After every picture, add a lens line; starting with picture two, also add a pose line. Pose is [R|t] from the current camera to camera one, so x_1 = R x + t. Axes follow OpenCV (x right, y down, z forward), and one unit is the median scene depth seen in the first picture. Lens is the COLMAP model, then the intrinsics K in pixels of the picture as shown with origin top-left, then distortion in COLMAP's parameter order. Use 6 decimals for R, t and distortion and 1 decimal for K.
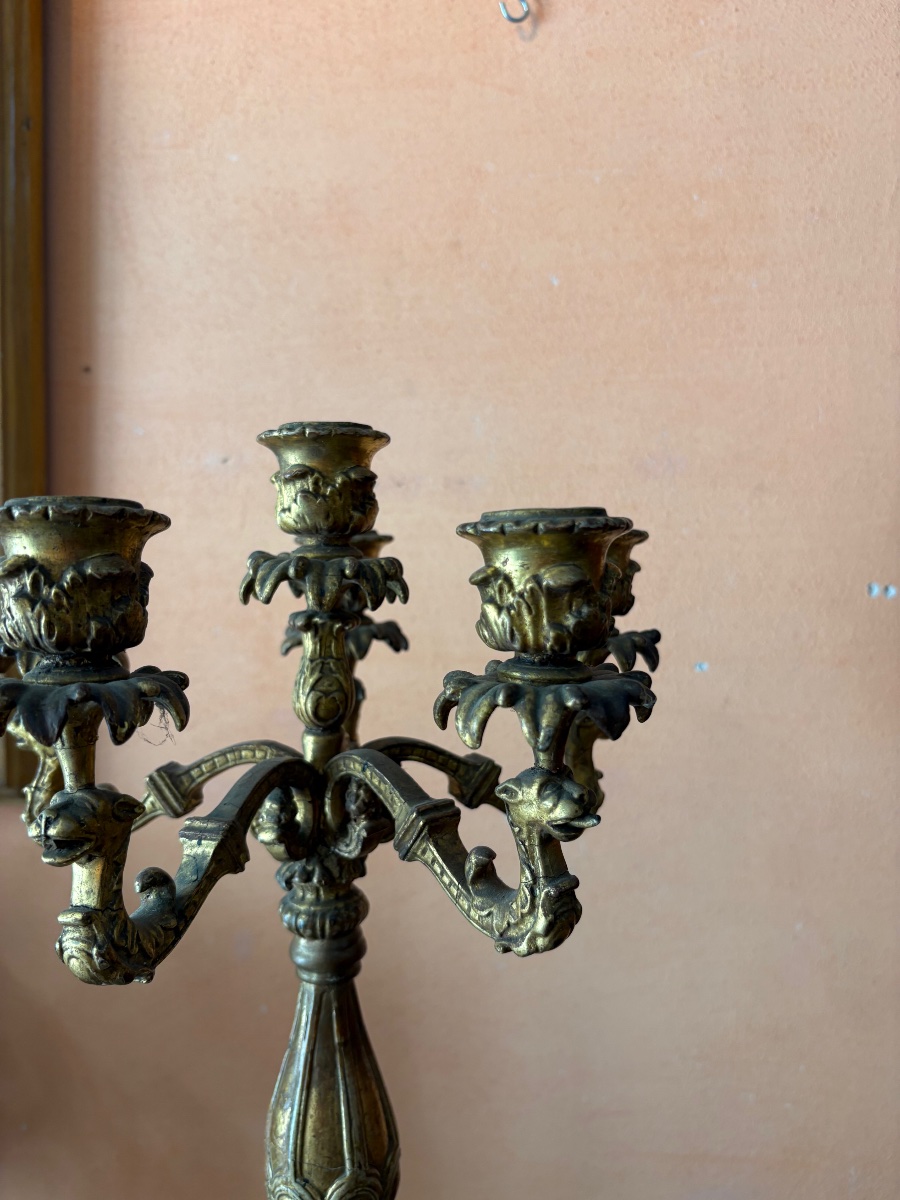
lens RADIAL K [[942.1, 0, 453.4], [0, 942.1, 597.6], [0, 0, 1]] dist [-0.004410, -0.013601]
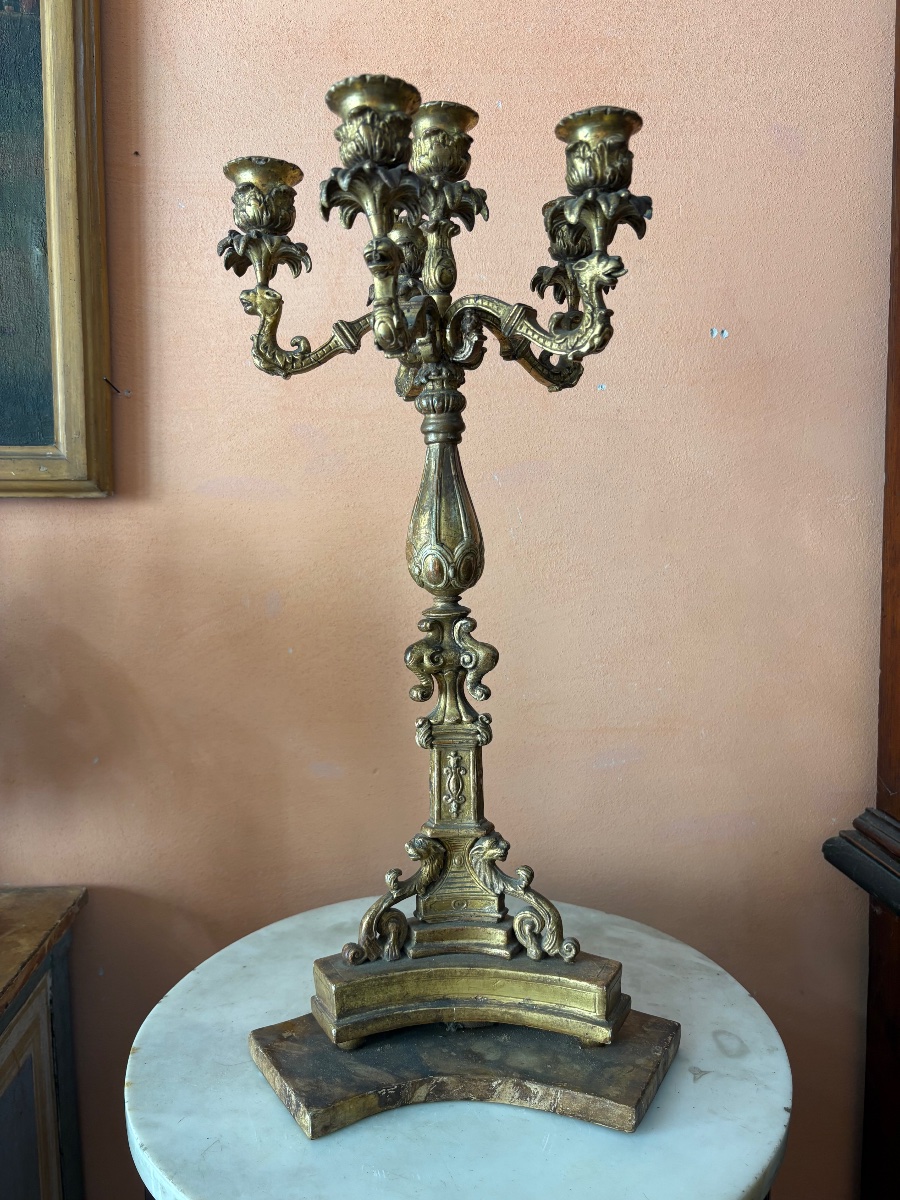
lens RADIAL K [[929.5, 0, 453.2], [0, 929.5, 607.2], [0, 0, 1]] dist [0.038901, -0.076686]
pose [[0.981242, -0.026002, 0.191021, -0.468722], [0.015429, 0.998276, 0.056631, 0.631010], [-0.192164, -0.052622, 0.979951, -0.723404]]
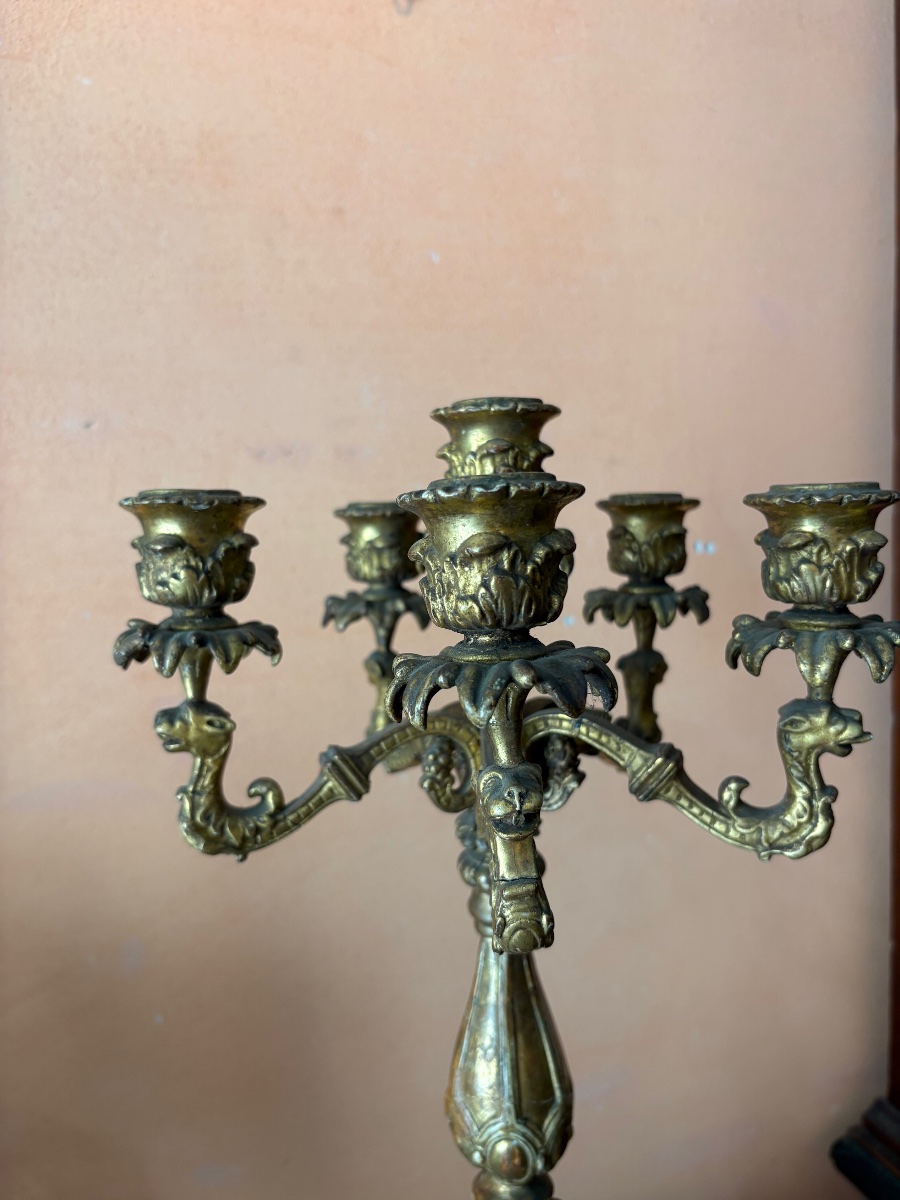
lens RADIAL K [[942.1, 0, 453.4], [0, 942.1, 597.6], [0, 0, 1]] dist [-0.004410, -0.013601]
pose [[0.907111, -0.053922, 0.417424, -0.629663], [0.039375, 0.998282, 0.043389, -0.014773], [-0.419046, -0.022923, 0.907675, 0.083685]]
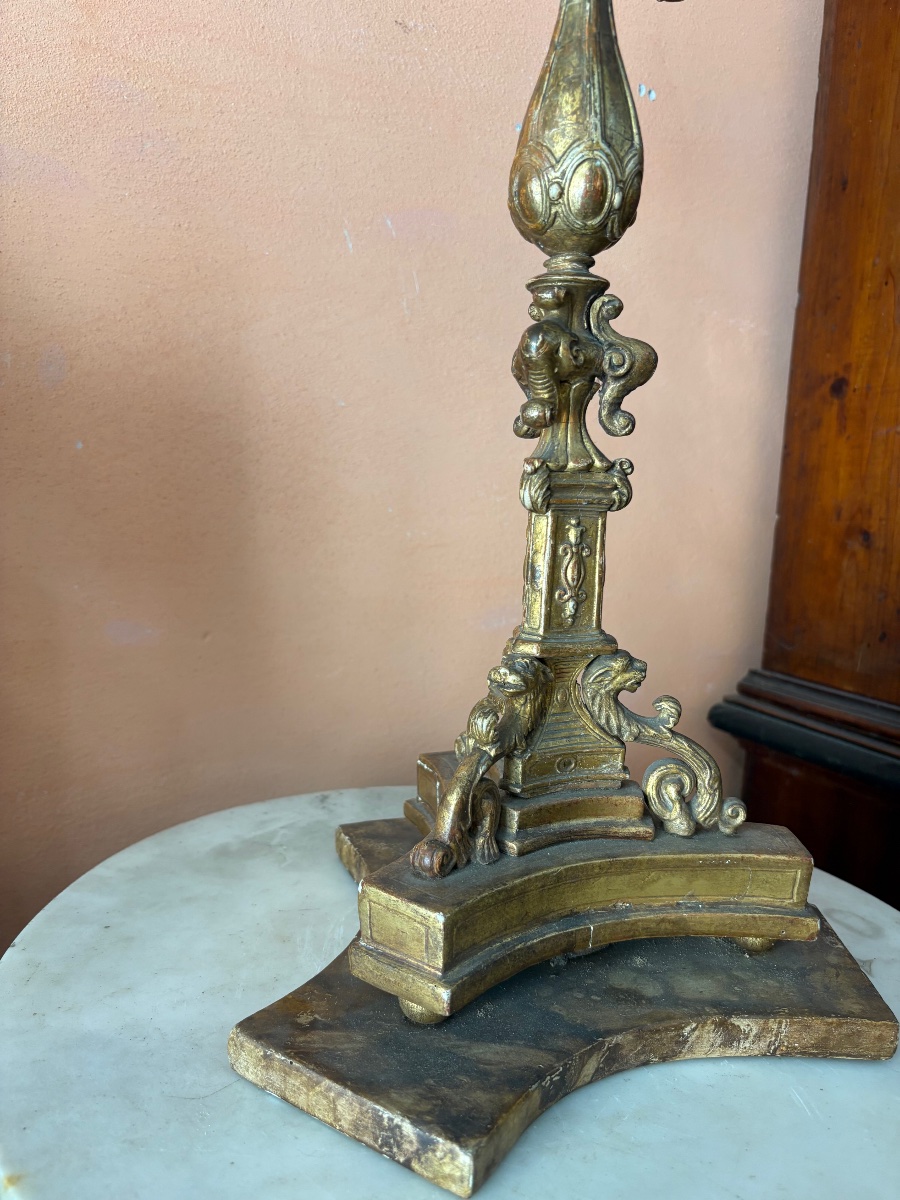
lens RADIAL K [[929.5, 0, 453.2], [0, 929.5, 607.2], [0, 0, 1]] dist [0.038901, -0.076686]
pose [[0.806496, -0.035387, 0.590180, -0.902953], [-0.033824, 0.993811, 0.105810, 1.006119], [-0.590271, -0.105297, 0.800308, 0.220206]]
